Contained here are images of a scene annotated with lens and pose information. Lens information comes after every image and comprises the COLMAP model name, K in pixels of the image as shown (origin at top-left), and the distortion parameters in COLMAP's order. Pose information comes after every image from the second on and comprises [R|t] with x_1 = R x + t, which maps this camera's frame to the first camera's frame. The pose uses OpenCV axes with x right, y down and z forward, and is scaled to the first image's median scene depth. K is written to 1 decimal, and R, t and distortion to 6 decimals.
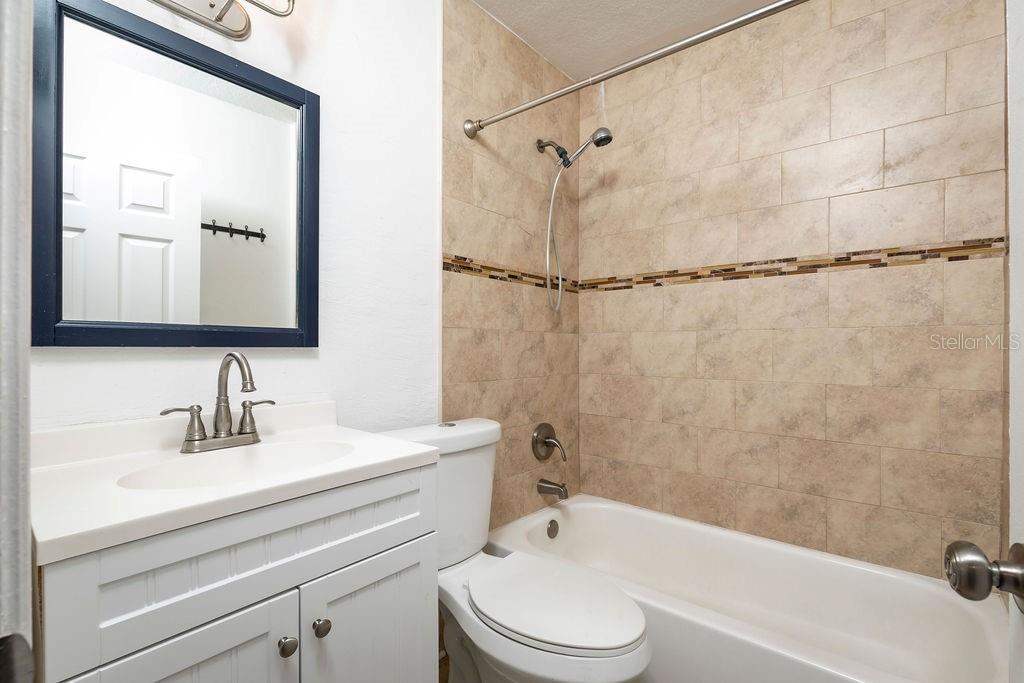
lens RADIAL K [[472.5, 0, 513.3], [0, 472.5, 342.4], [0, 0, 1]] dist [0.008054, 0.000174]
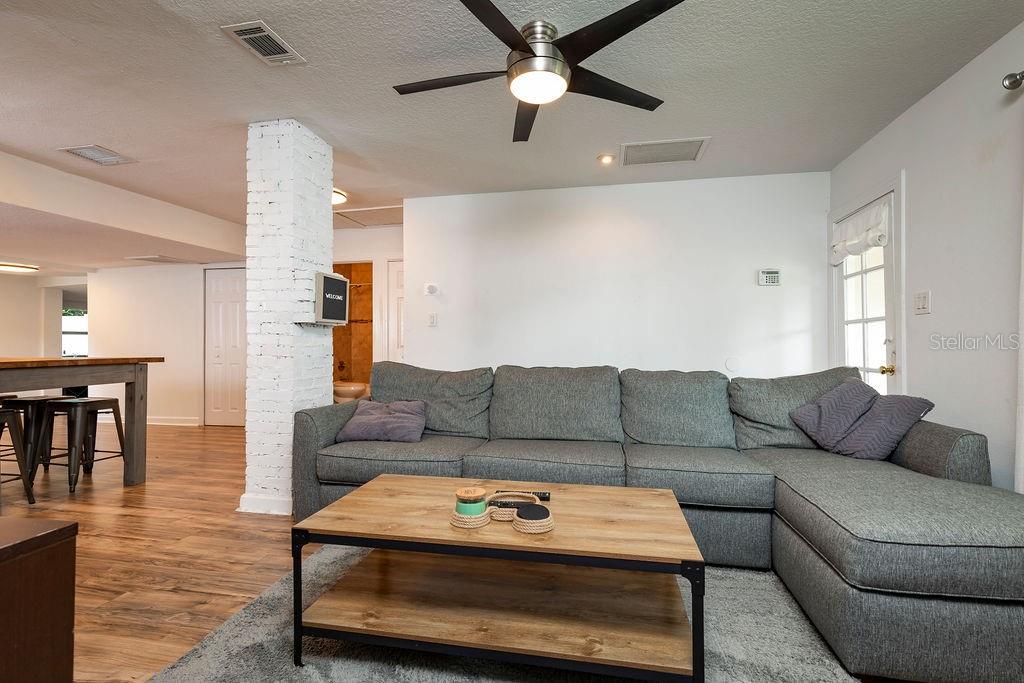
lens RADIAL K [[472.5, 0, 511.2], [0, 472.5, 336.1], [0, 0, 1]] dist [0.008054, 0.000174]
pose [[0.876987, 0.003563, 0.480501, -0.477764], [0.003186, 0.999907, -0.013230, 0.032701], [-0.480504, 0.013134, 0.876894, -2.472910]]
